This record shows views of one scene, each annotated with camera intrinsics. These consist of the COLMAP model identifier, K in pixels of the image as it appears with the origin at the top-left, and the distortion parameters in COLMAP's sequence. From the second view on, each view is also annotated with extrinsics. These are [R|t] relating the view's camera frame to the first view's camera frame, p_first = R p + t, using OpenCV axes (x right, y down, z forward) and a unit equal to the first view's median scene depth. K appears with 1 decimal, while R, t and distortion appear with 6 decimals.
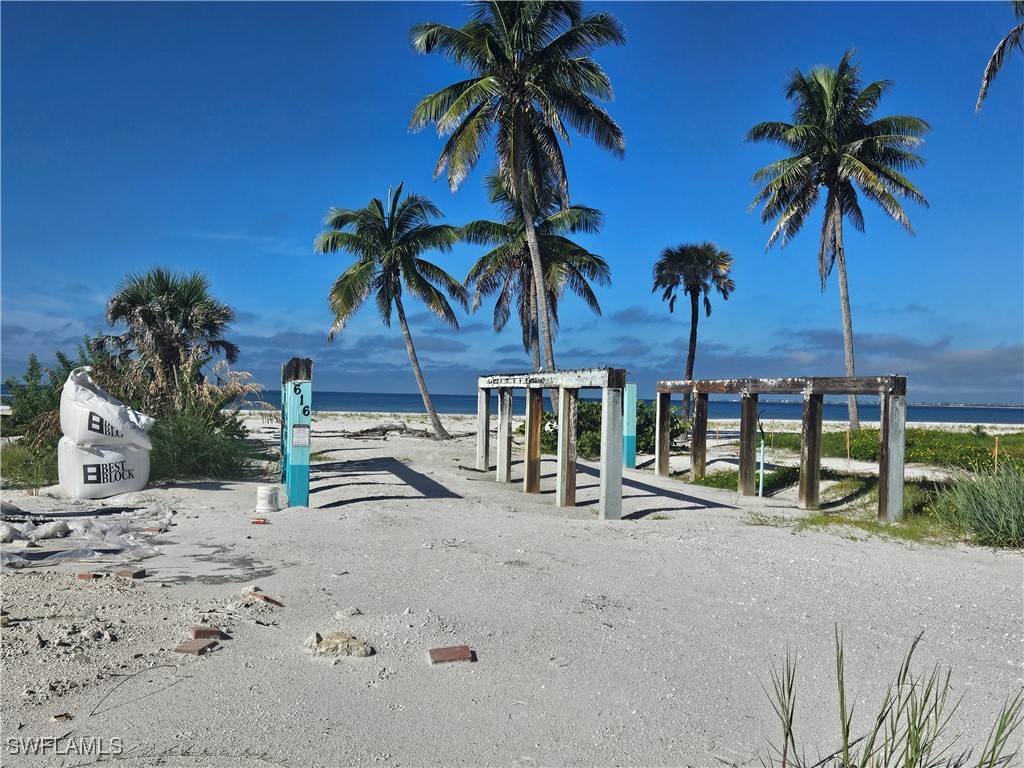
lens RADIAL K [[1044.8, 0, 512.0], [0, 1044.8, 384.0], [0, 0, 1]] dist [0.065122, -0.009719]
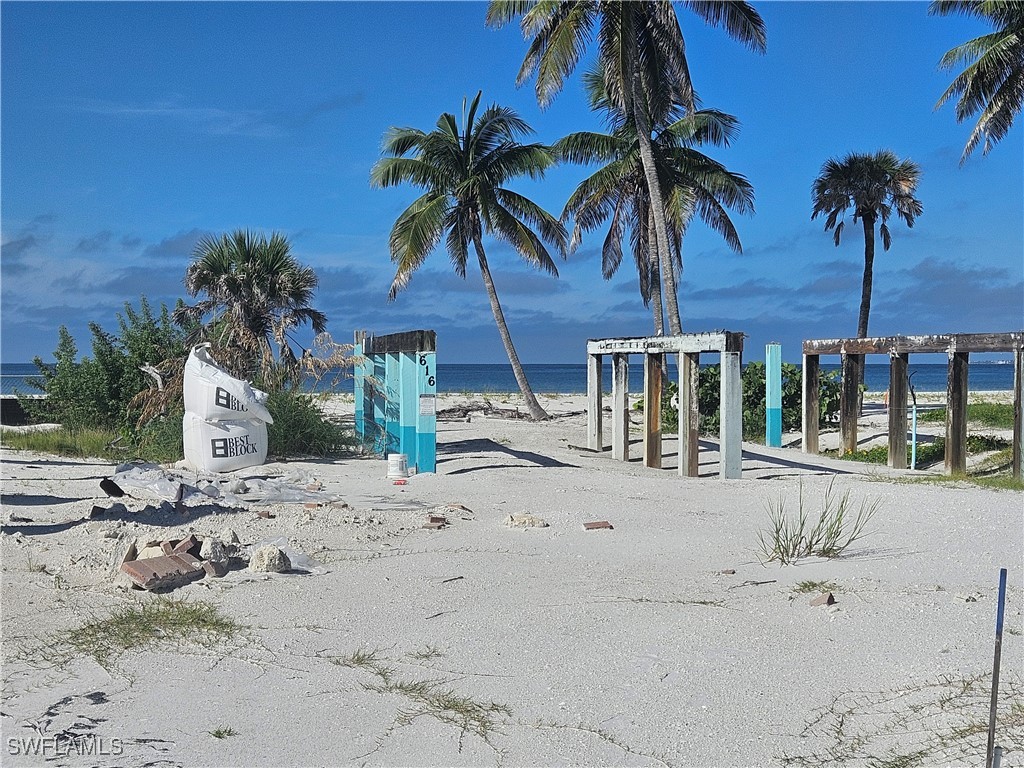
lens RADIAL K [[1740.4, 0, 512.0], [0, 1740.4, 384.0], [0, 0, 1]] dist [0.145836, -1.150244]
pose [[0.997646, -0.022954, -0.064616, -0.003252], [0.024399, 0.999468, 0.021660, -0.004556], [0.064085, -0.023185, 0.997675, -0.471017]]
